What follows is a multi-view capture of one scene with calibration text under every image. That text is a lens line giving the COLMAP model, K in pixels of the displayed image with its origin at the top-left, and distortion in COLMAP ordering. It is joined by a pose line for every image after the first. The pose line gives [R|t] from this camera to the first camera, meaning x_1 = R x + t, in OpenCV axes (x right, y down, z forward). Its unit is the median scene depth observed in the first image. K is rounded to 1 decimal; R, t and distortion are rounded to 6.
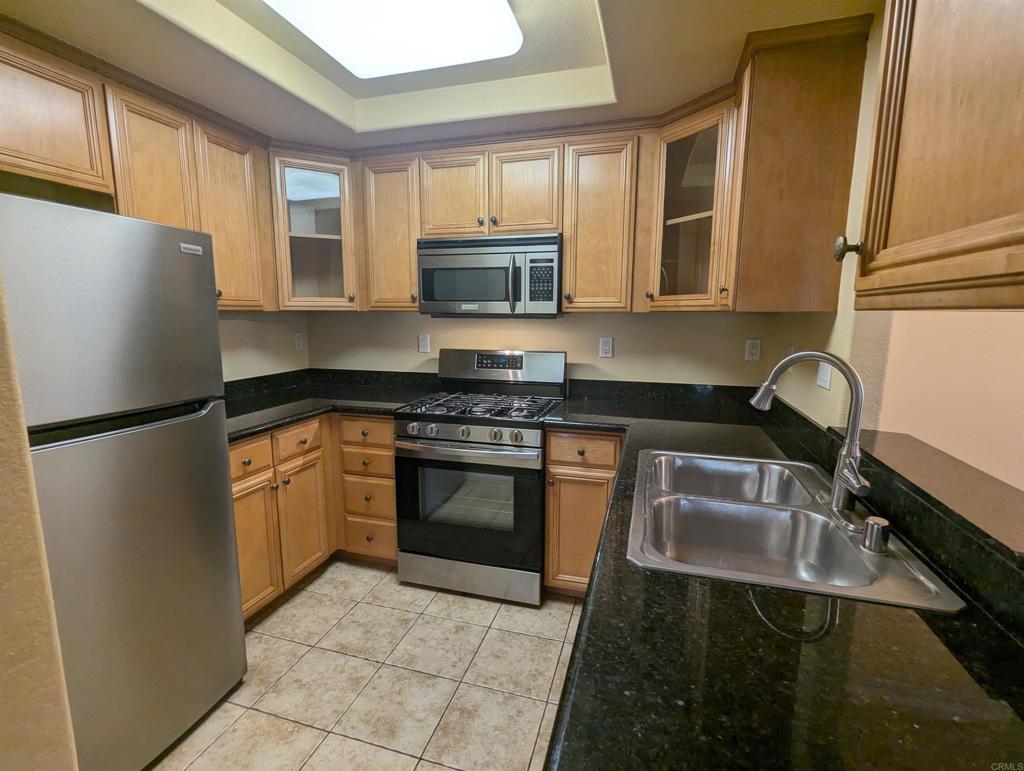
lens RADIAL K [[483.4, 0, 512.4], [0, 483.4, 388.1], [0, 0, 1]] dist [-0.003316, -0.000964]
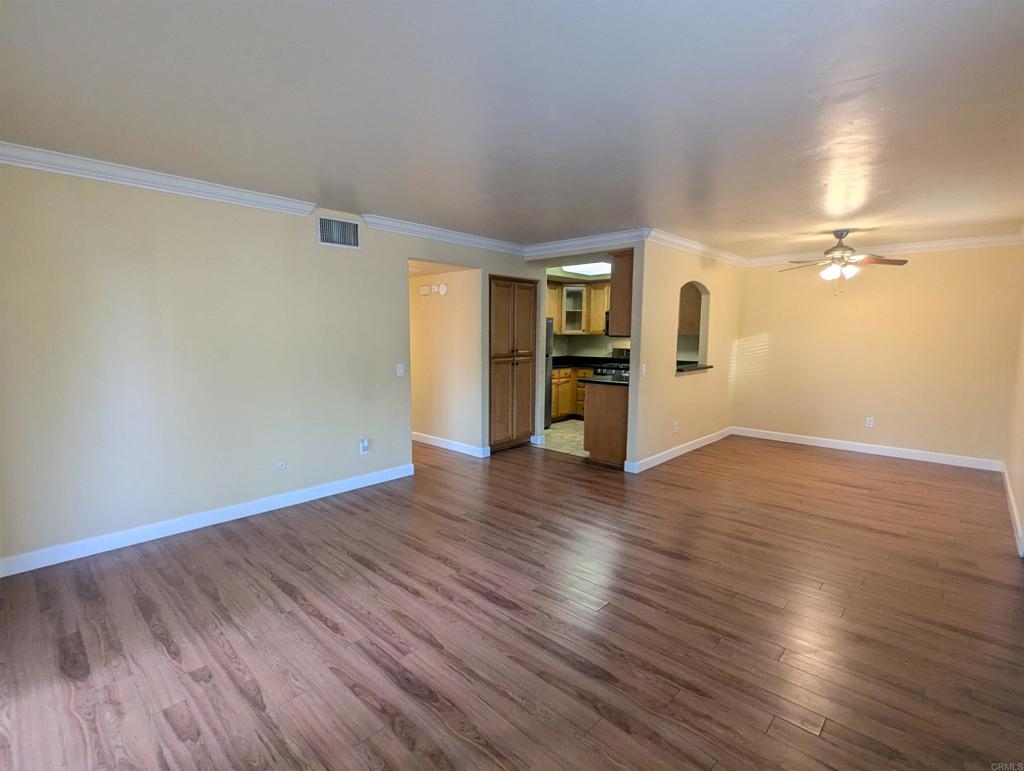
lens RADIAL K [[483.4, 0, 509.6], [0, 483.4, 393.0], [0, 0, 1]] dist [-0.003316, -0.000964]
pose [[0.887033, 0.057437, -0.458119, 0.716280], [-0.073434, 0.997152, -0.017169, 0.313277], [0.455828, 0.048871, 0.888725, -2.028142]]
